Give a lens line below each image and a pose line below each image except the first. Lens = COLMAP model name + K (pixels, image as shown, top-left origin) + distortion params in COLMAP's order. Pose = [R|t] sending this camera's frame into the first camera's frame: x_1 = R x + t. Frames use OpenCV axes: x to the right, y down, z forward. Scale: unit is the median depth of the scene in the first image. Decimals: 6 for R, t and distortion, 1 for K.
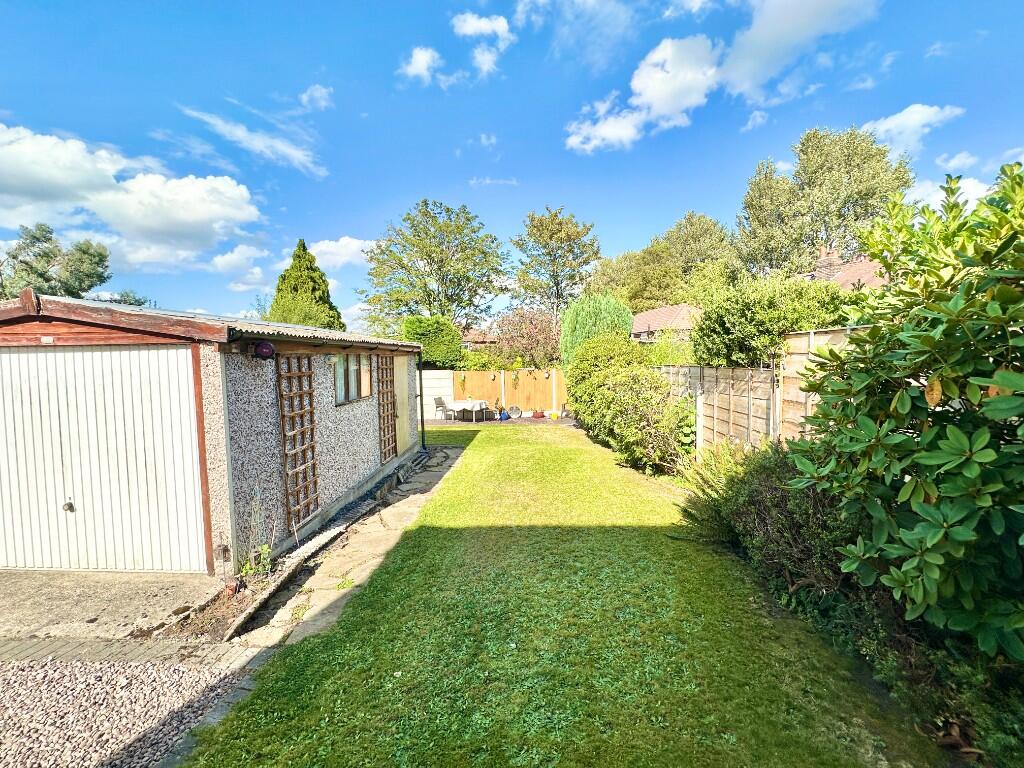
lens RADIAL K [[408.7, 0, 515.5], [0, 408.7, 366.8], [0, 0, 1]] dist [-0.006603, 0.000702]
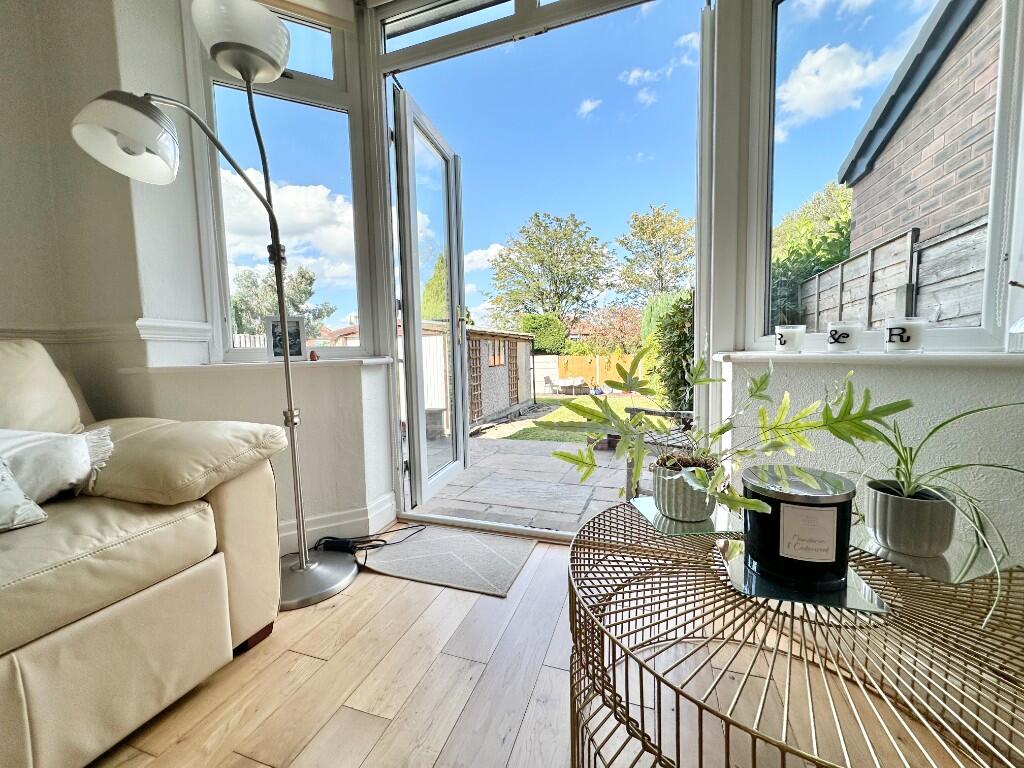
lens RADIAL K [[408.7, 0, 511.0], [0, 408.7, 383.5], [0, 0, 1]] dist [-0.006603, 0.000702]
pose [[0.958899, 0.013498, -0.283426, 0.032949], [0.002478, 0.998432, 0.055932, 0.011410], [0.283736, -0.054335, 0.957362, -0.132139]]
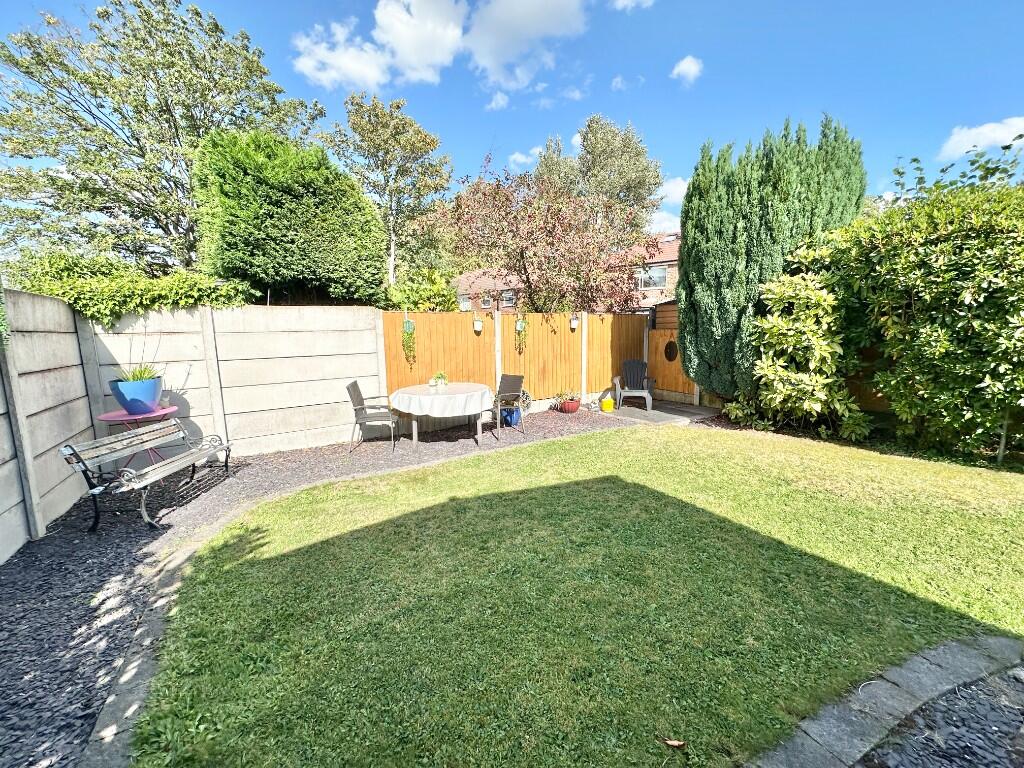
lens RADIAL K [[408.7, 0, 504.2], [0, 408.7, 389.2], [0, 0, 1]] dist [-0.006603, 0.000702]
pose [[0.835087, -0.087288, 0.543148, -0.123741], [0.026411, 0.992555, 0.118903, 0.018519], [-0.549483, -0.084949, 0.831175, 0.300075]]
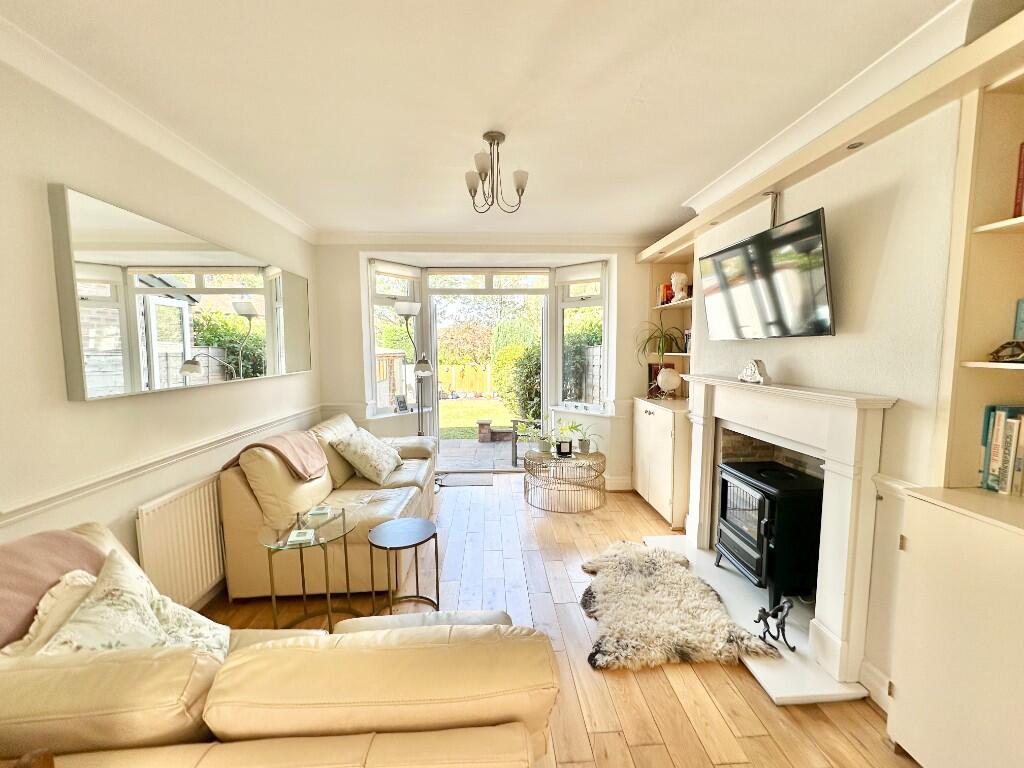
lens RADIAL K [[408.7, 0, 511.0], [0, 408.7, 385.9], [0, 0, 1]] dist [-0.006603, 0.000702]
pose [[0.995288, -0.002752, 0.096920, 0.014446], [-0.003422, 0.997977, 0.063480, -0.005190], [-0.096899, -0.063513, 0.993266, -0.222982]]
